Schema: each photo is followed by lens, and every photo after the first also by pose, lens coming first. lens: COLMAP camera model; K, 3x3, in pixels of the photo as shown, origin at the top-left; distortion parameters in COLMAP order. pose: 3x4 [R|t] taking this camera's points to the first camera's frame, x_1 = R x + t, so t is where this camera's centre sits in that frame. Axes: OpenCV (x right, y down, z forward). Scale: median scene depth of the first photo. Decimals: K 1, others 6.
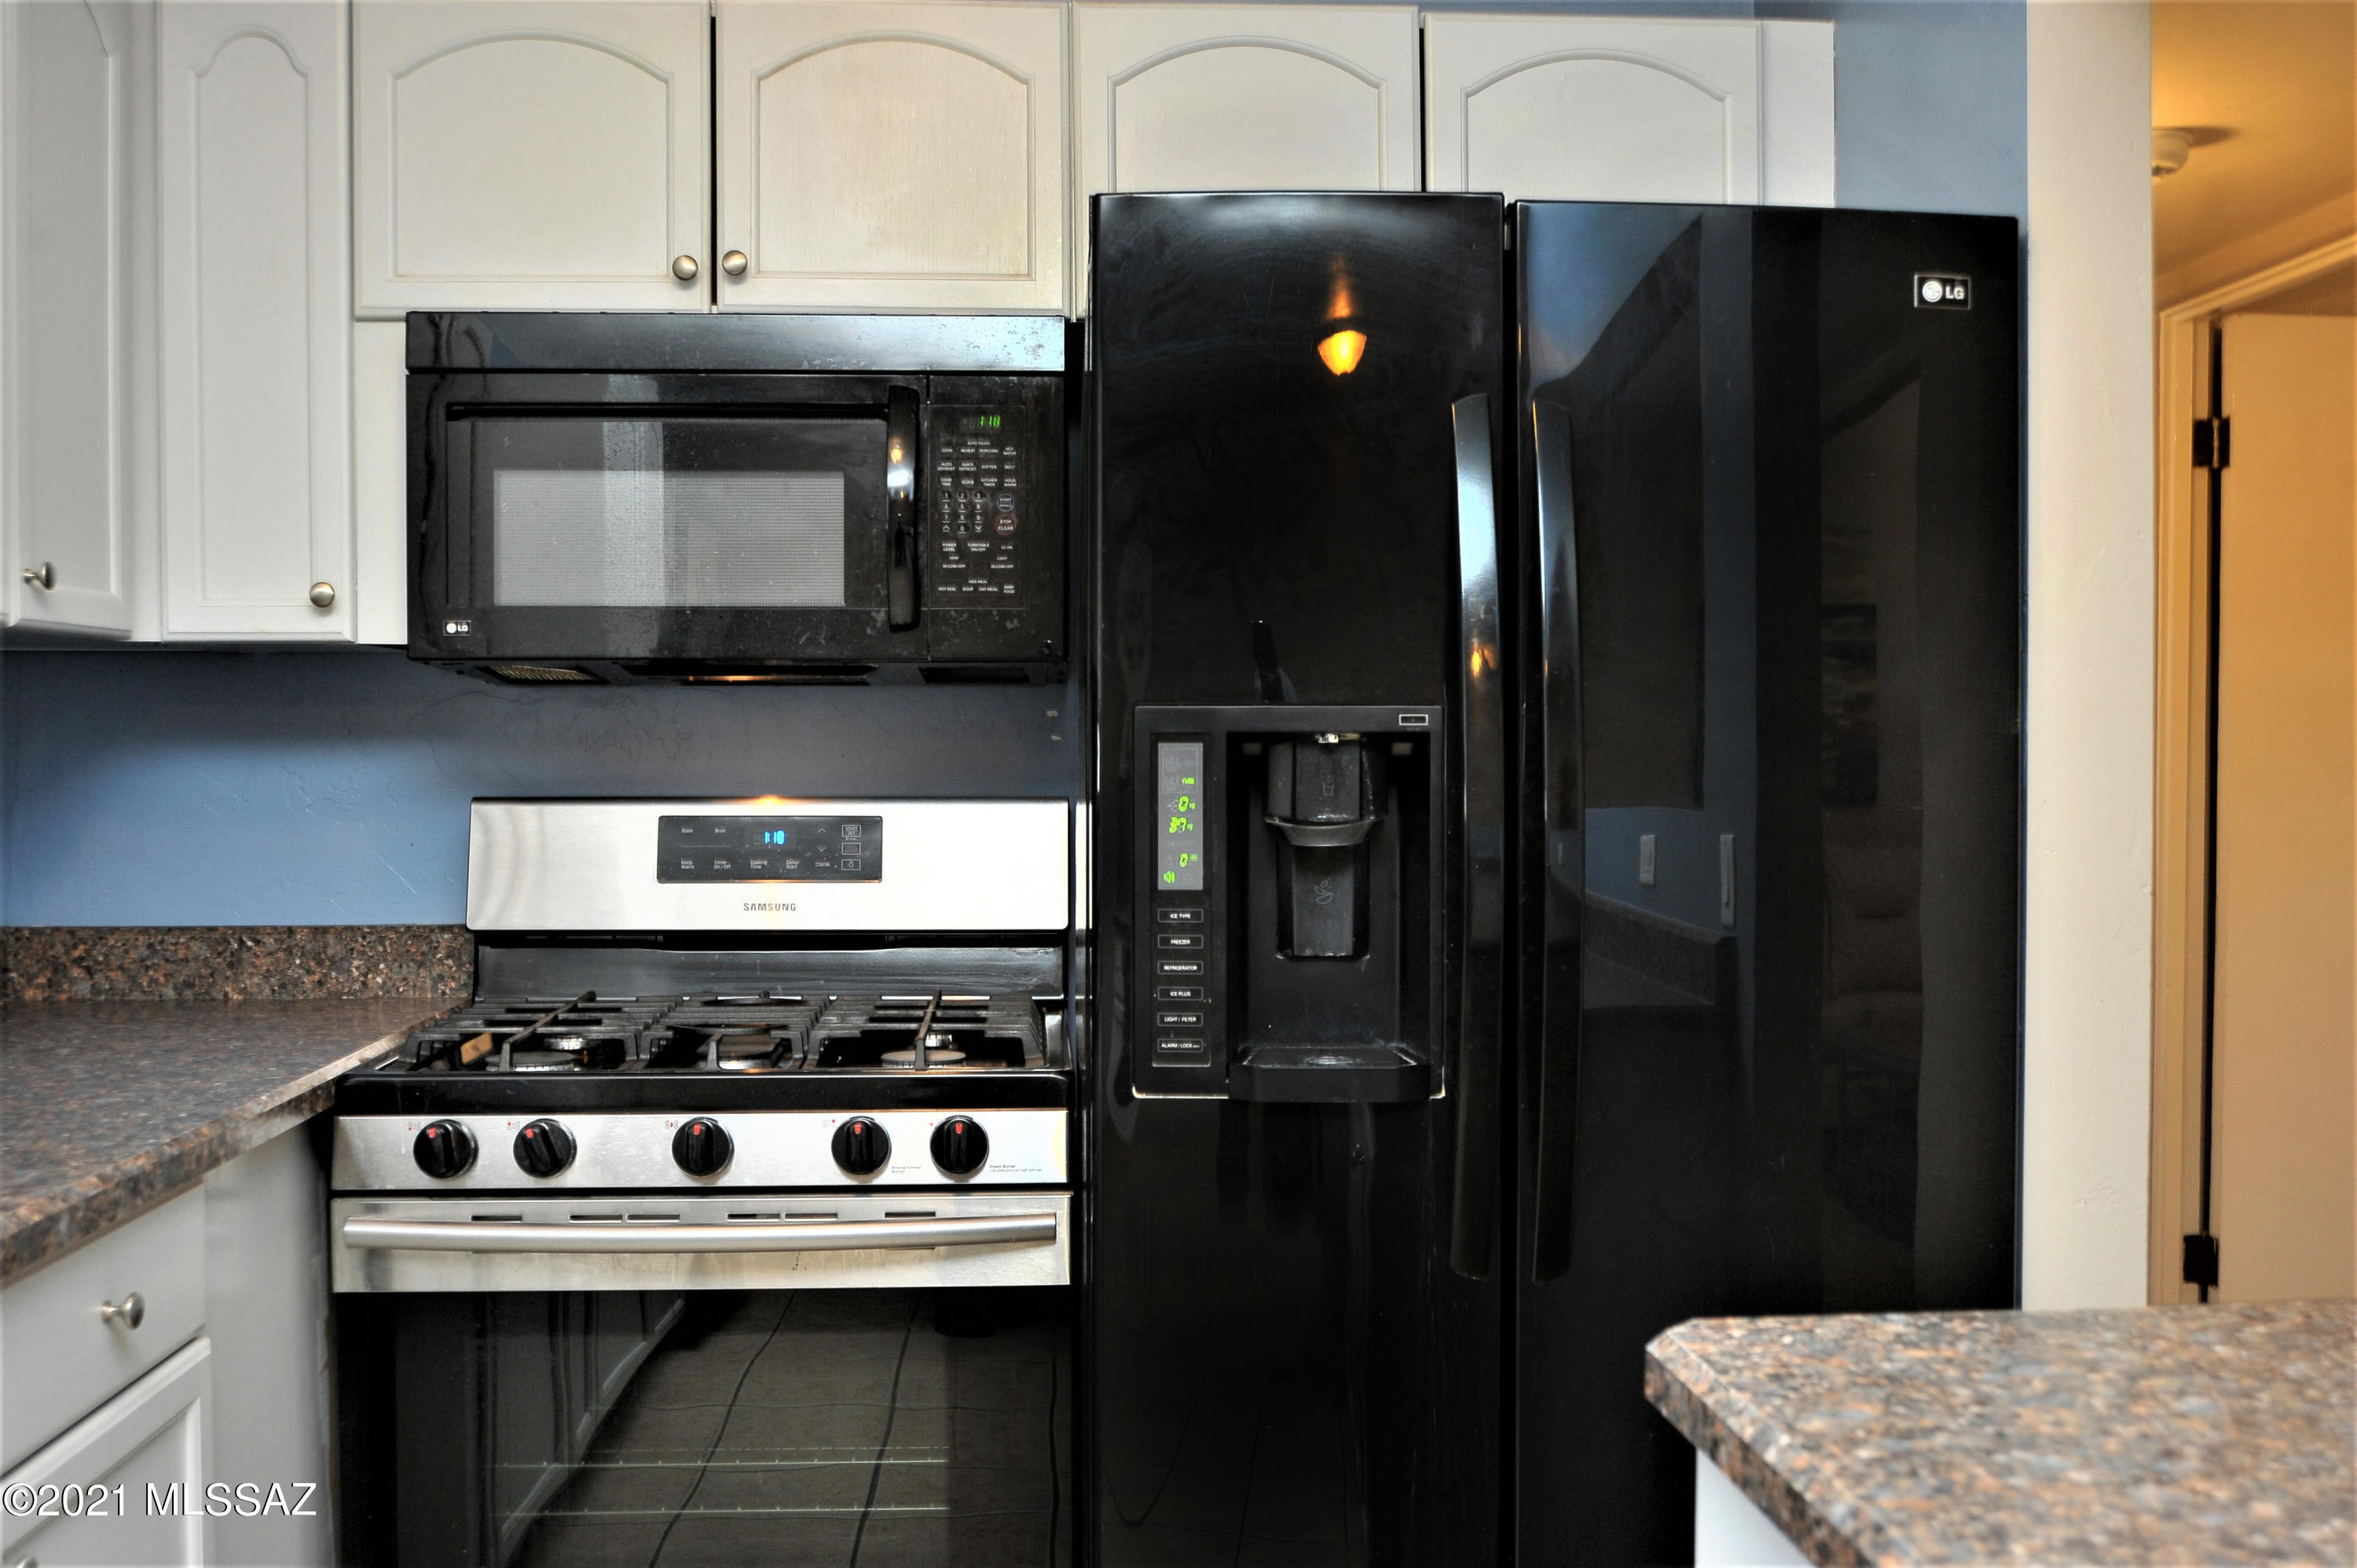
lens RADIAL K [[2213.8, 0, 1173.9], [0, 2213.8, 808.7], [0, 0, 1]] dist [-0.071203, 0.067128]
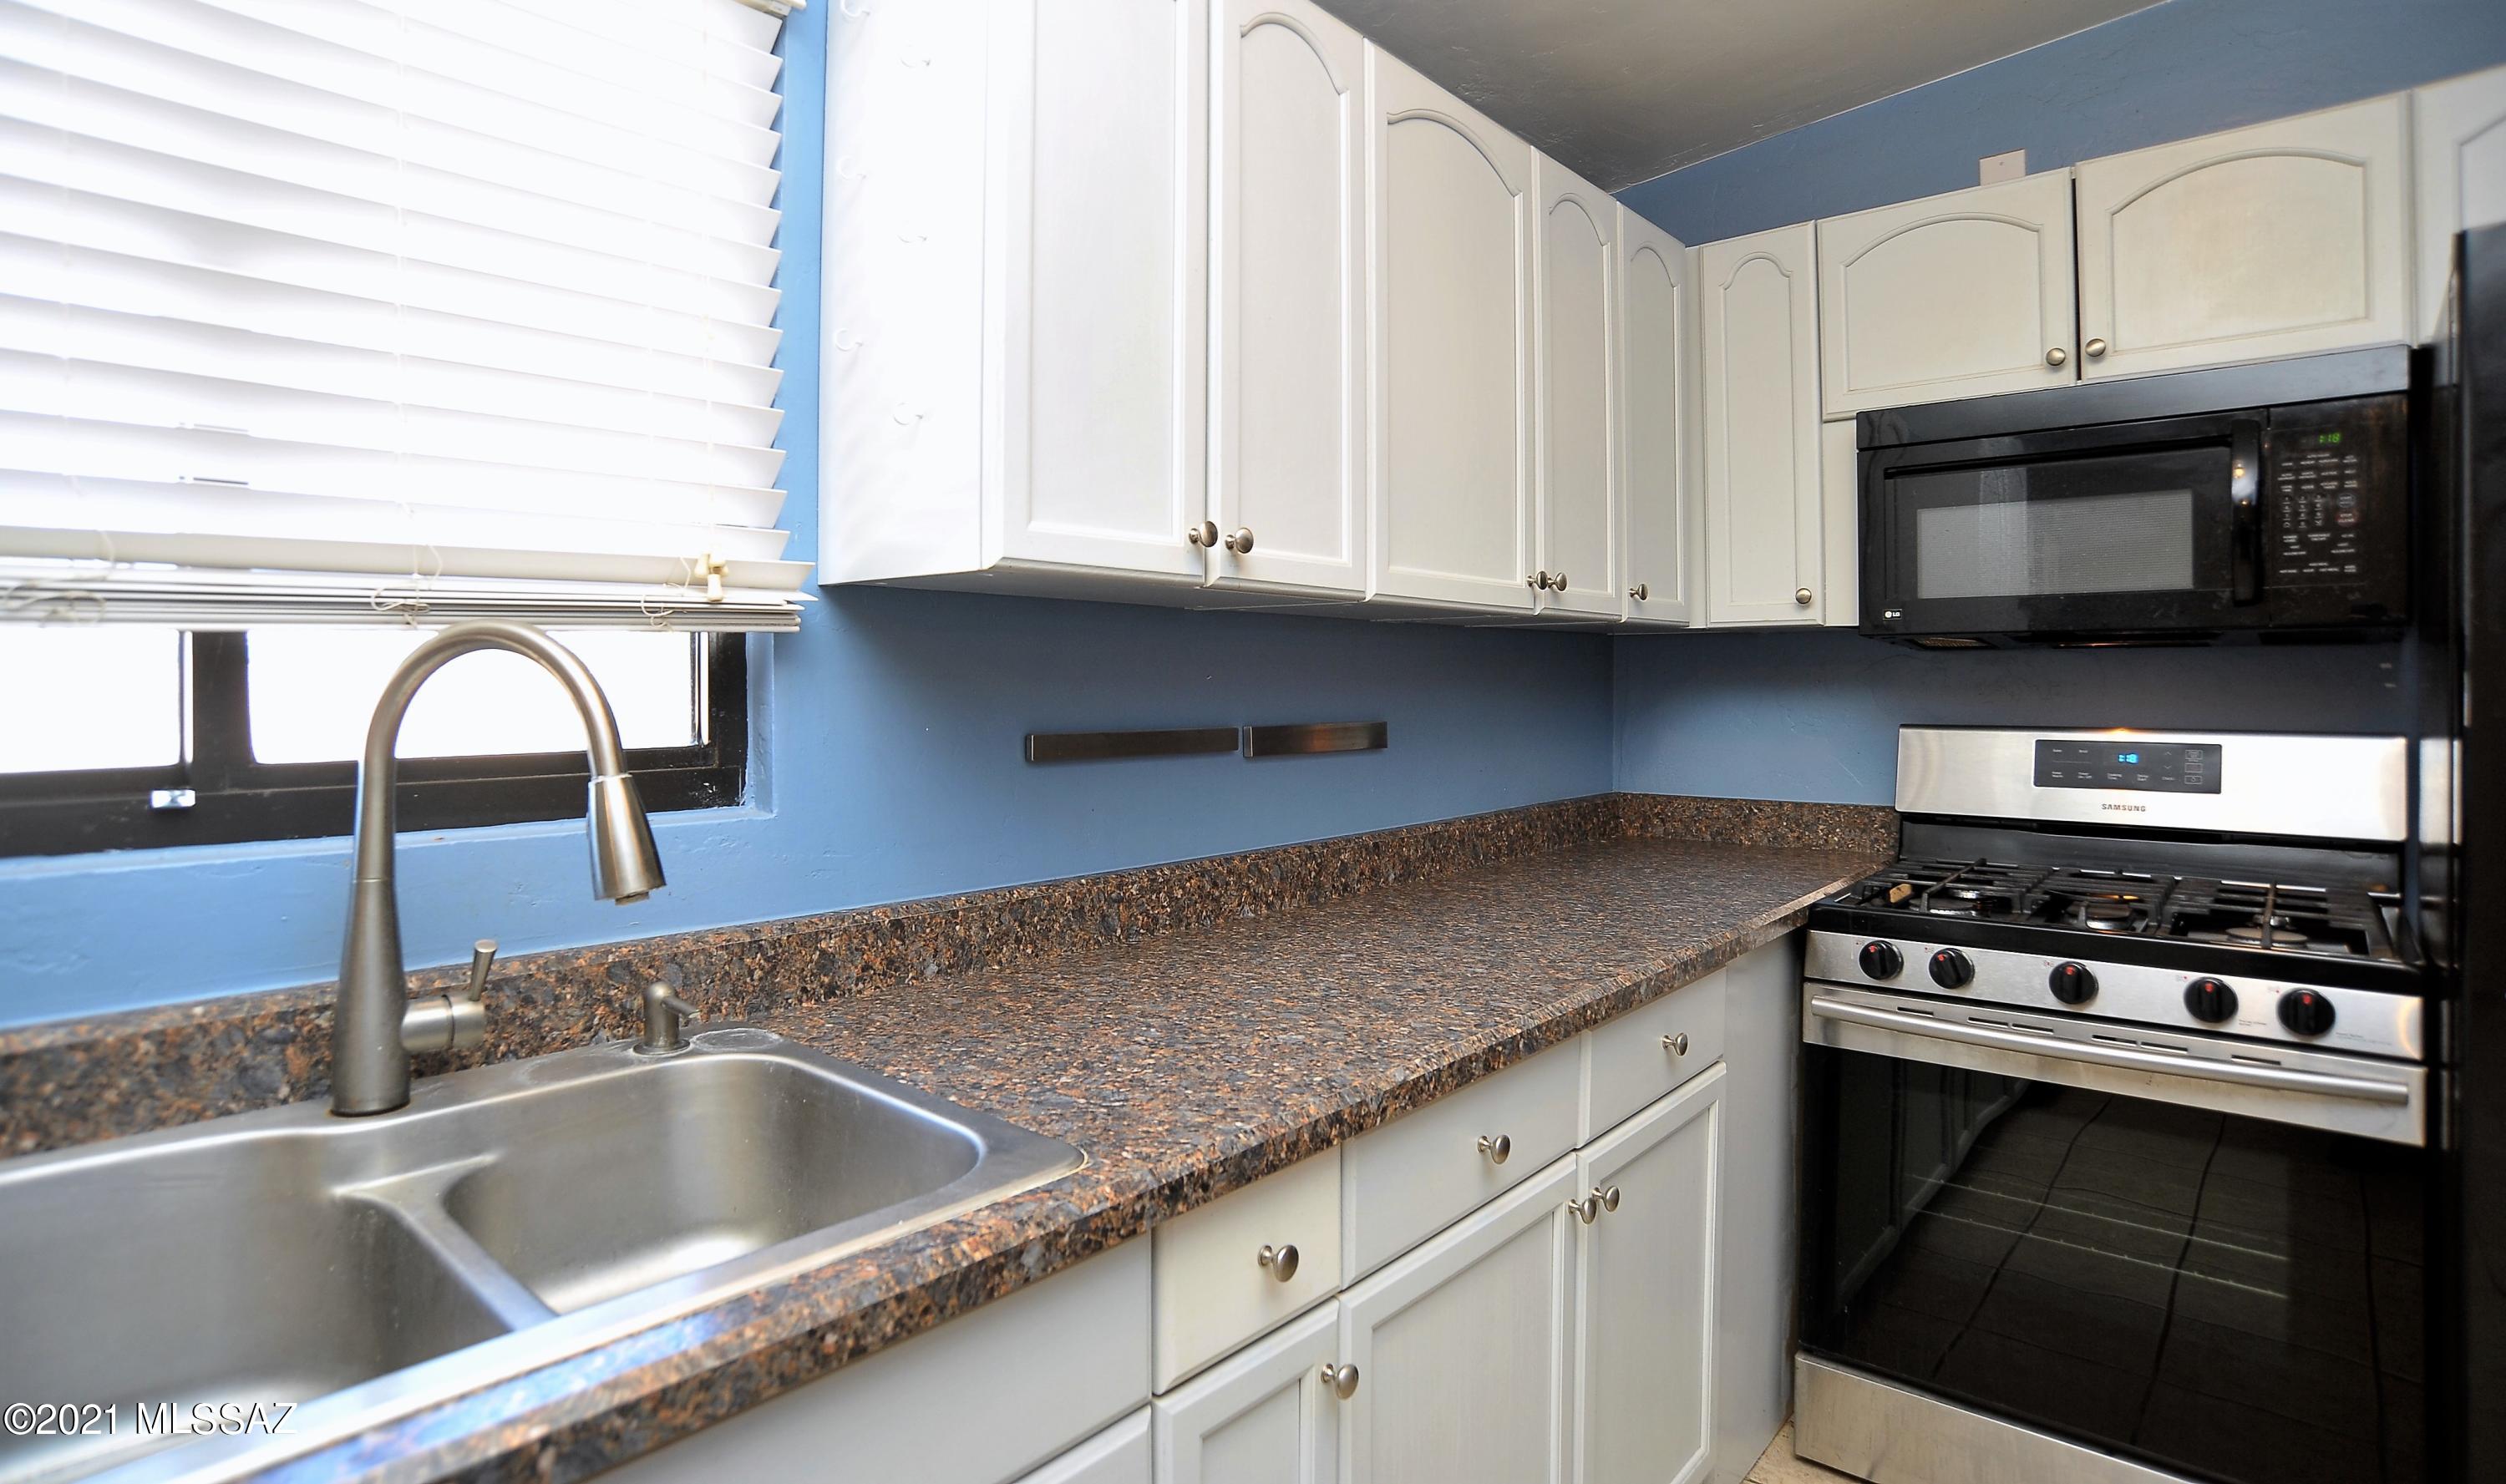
lens RADIAL K [[1274.3, 0, 1239.4], [0, 1274.3, 683.2], [0, 0, 1]] dist [-0.101686, 0.045730]
pose [[0.706035, -0.000695, -0.708177, -0.038161], [-0.019162, 0.999615, -0.020085, -0.009239], [0.707918, 0.027751, 0.705749, 0.077879]]
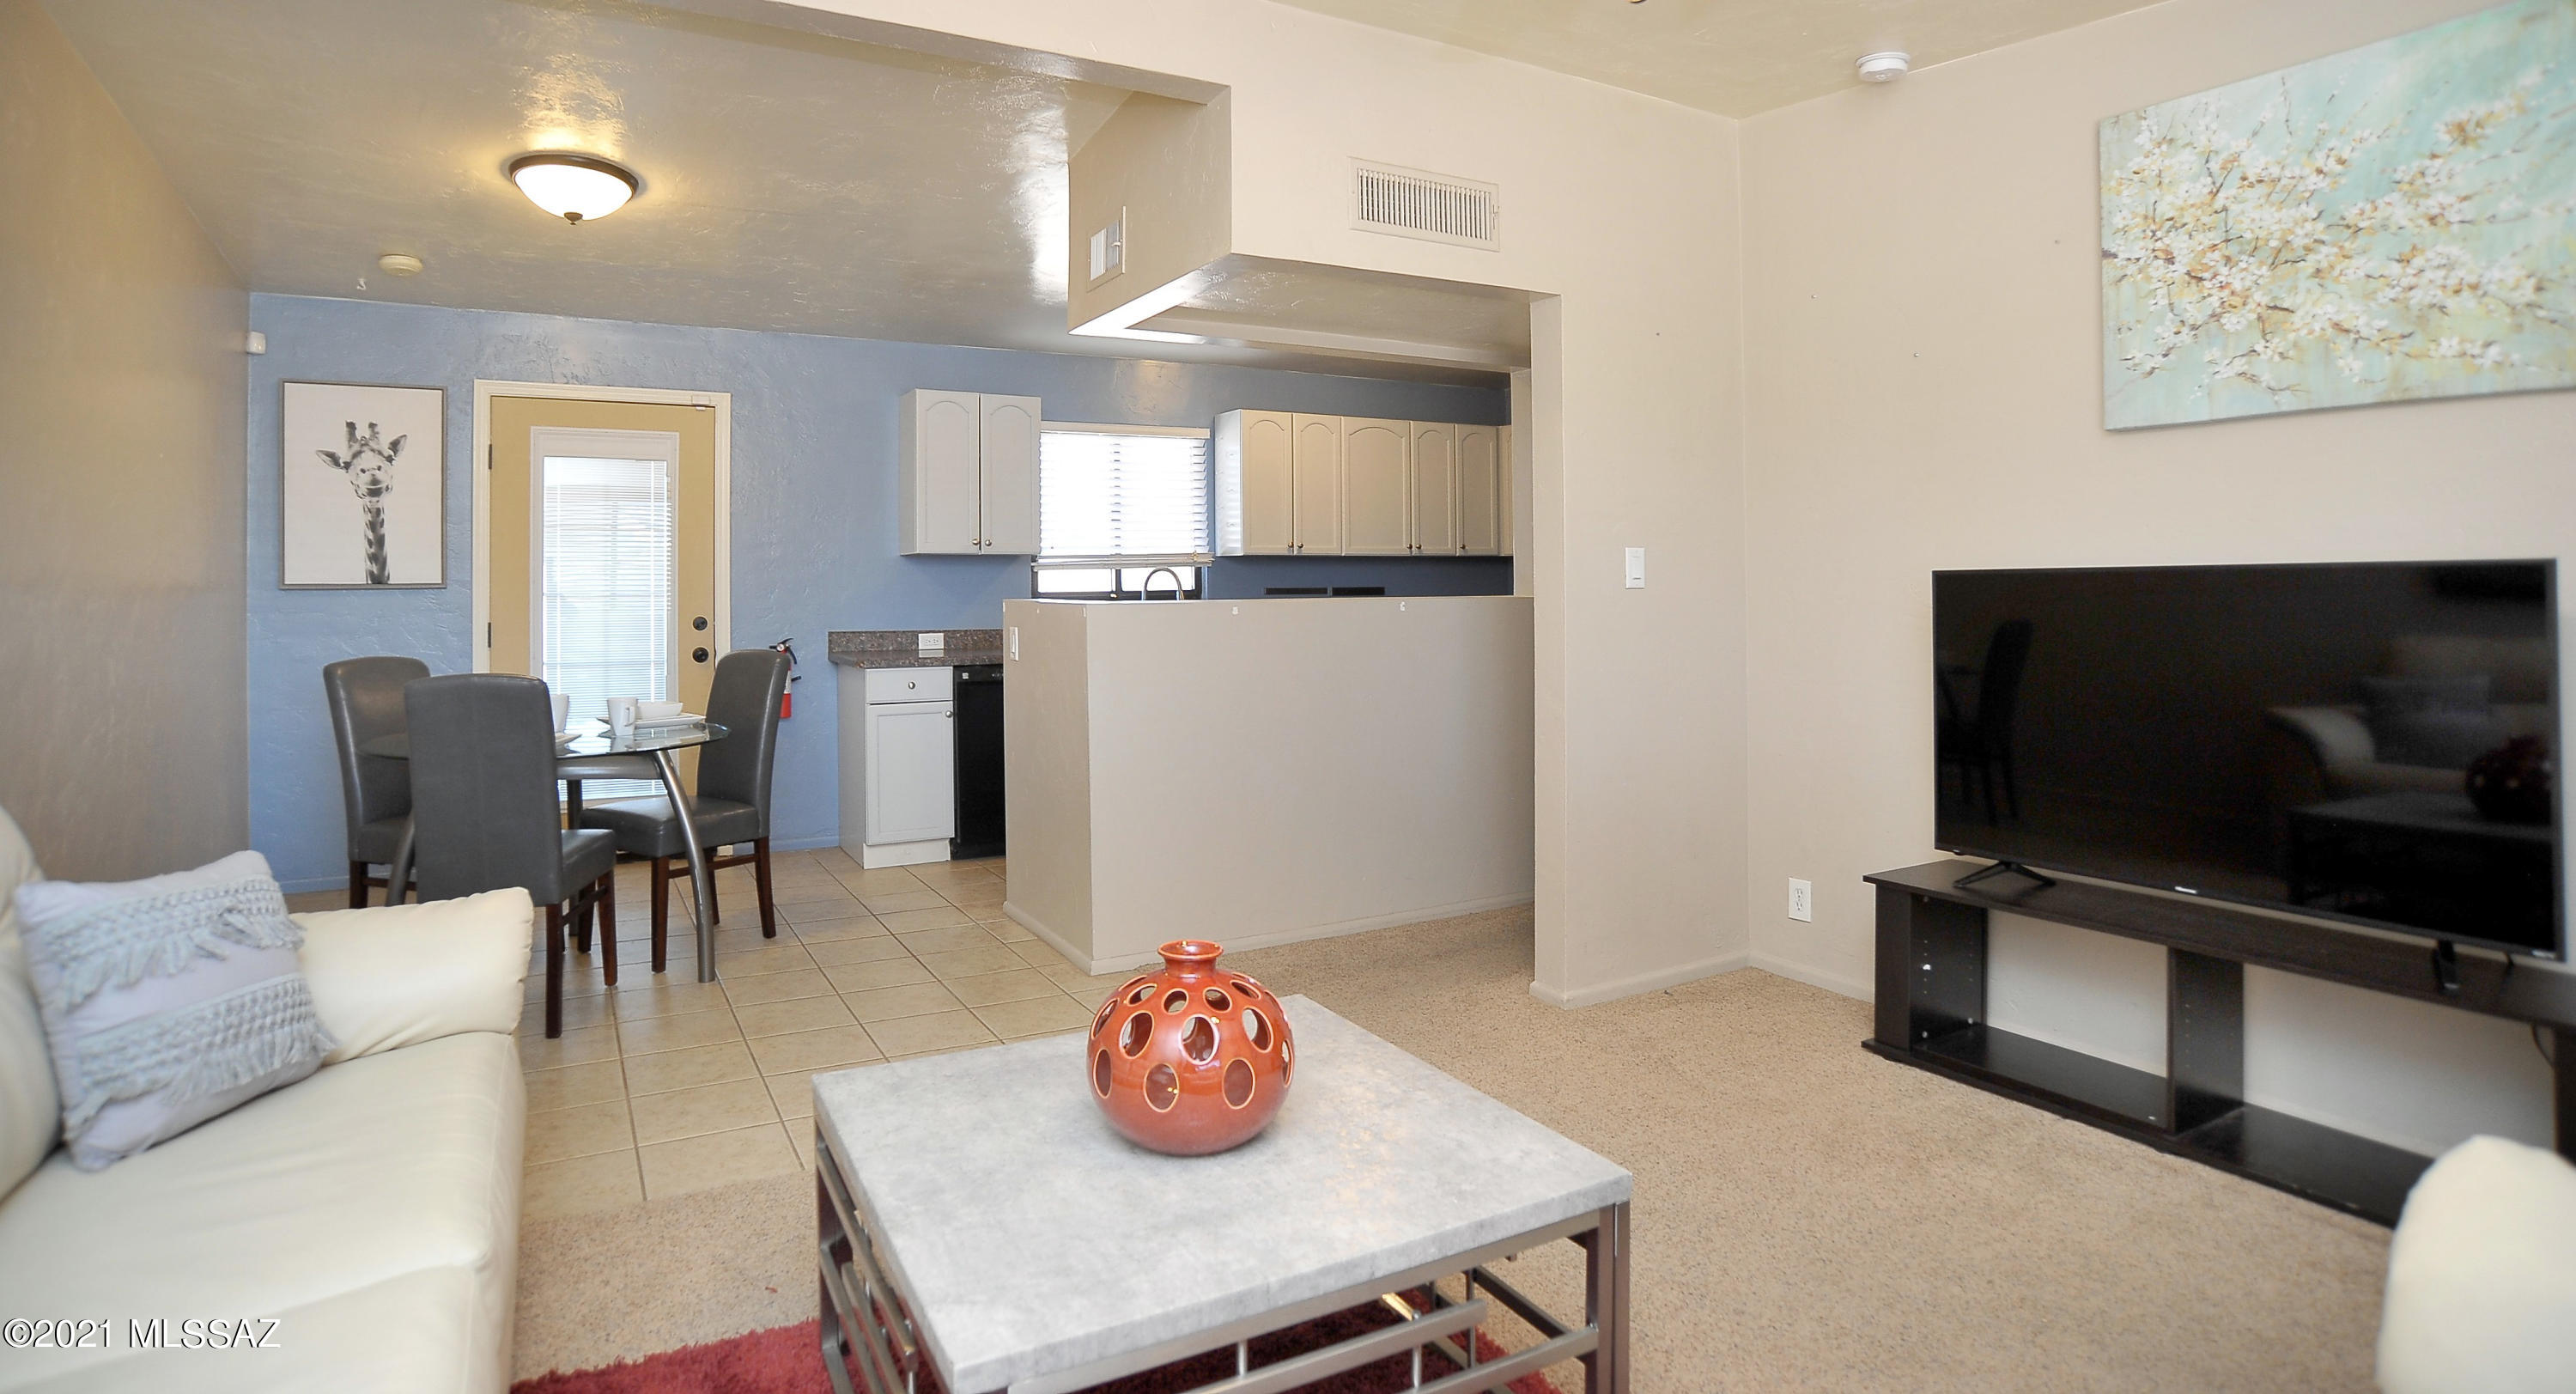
lens RADIAL K [[1314.4, 0, 1277.3], [0, 1314.4, 565.5], [0, 0, 1]] dist [-0.097114, 0.044687]
pose [[0.430650, -0.013689, -0.902415, 2.196680], [-0.017272, 0.999577, -0.023405, 0.025848], [0.902354, 0.025666, 0.430231, -0.818187]]
